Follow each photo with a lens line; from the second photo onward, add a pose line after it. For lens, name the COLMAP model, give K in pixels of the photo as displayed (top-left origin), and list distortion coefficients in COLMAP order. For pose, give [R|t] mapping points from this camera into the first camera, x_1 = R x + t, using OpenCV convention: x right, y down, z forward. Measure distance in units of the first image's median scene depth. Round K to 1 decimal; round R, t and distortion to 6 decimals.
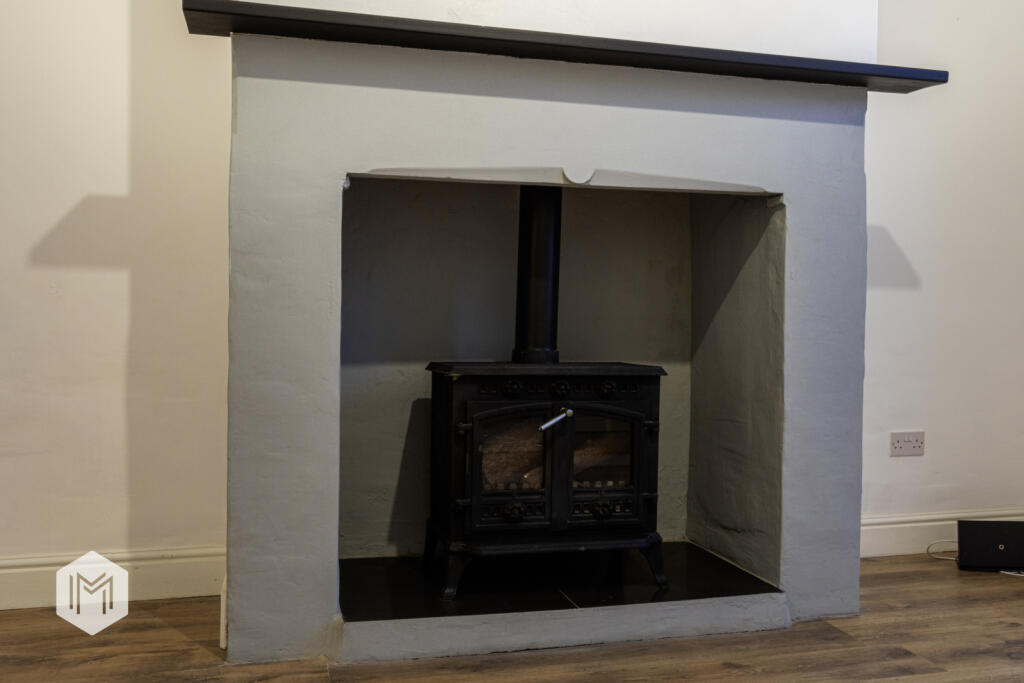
lens RADIAL K [[915.2, 0, 512.0], [0, 915.2, 341.5], [0, 0, 1]] dist [0.013385, 0.004956]
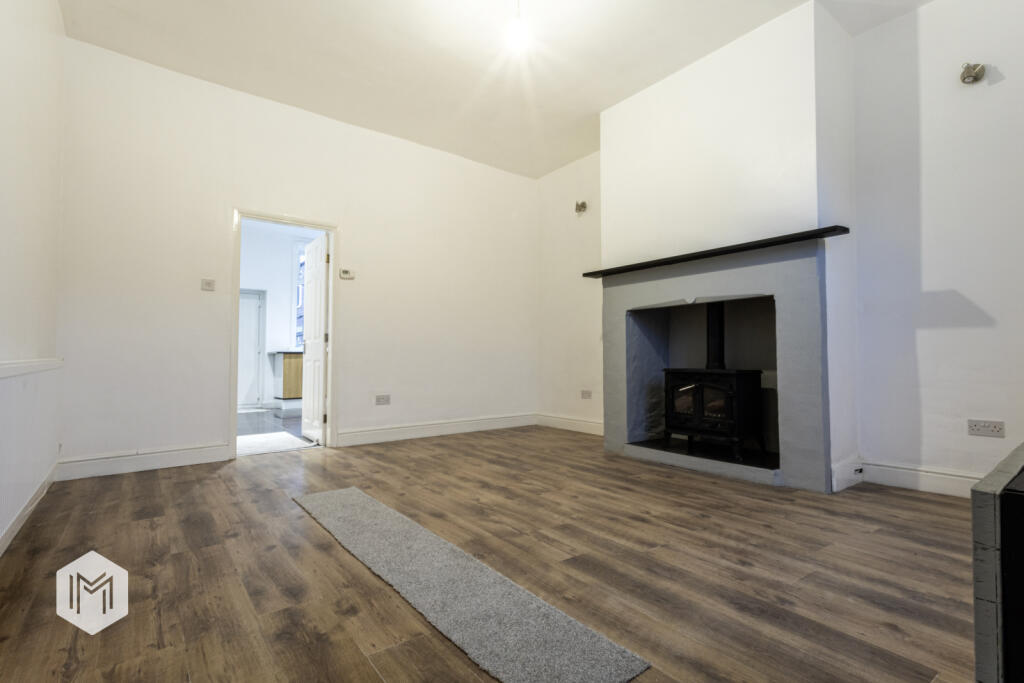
lens RADIAL K [[500.5, 0, 512.0], [0, 500.5, 341.5], [0, 0, 1]] dist [-0.001652, -0.000309]
pose [[0.373642, -0.041337, -0.926651, 1.189032], [-0.016276, 0.998561, -0.051107, 0.028873], [0.927430, 0.034178, 0.372432, -0.068926]]
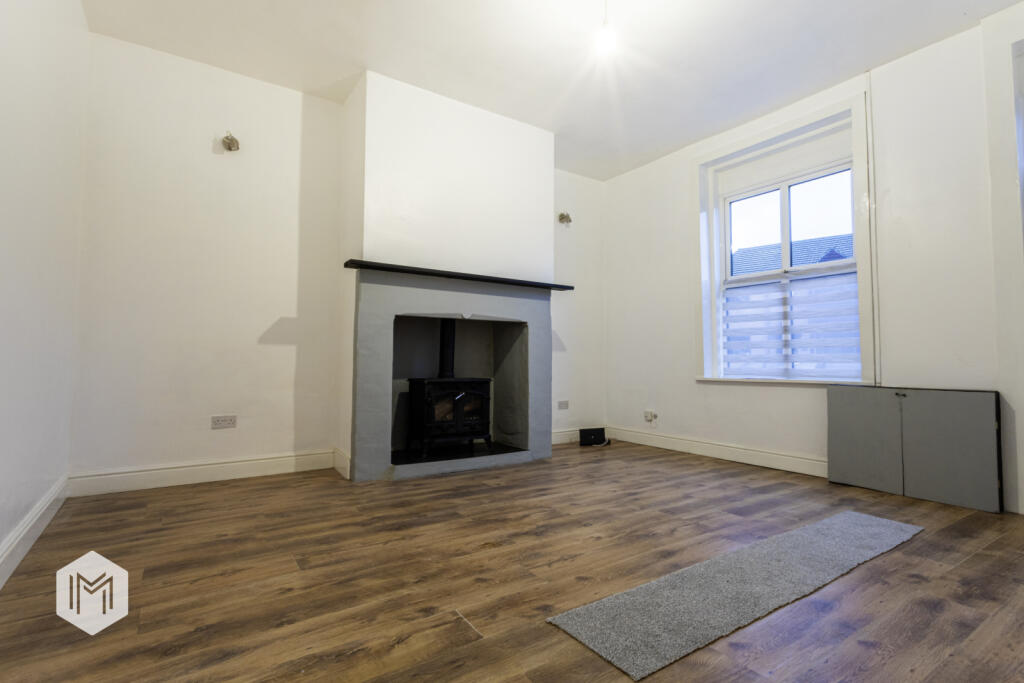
lens RADIAL K [[479.4, 0, 512.0], [0, 479.4, 341.5], [0, 0, 1]] dist [-0.000112, -0.000371]
pose [[0.948133, 0.007125, 0.317795, -0.272737], [0.015262, 0.997575, -0.067899, 0.015010], [-0.317508, 0.069228, 0.945725, -0.526318]]
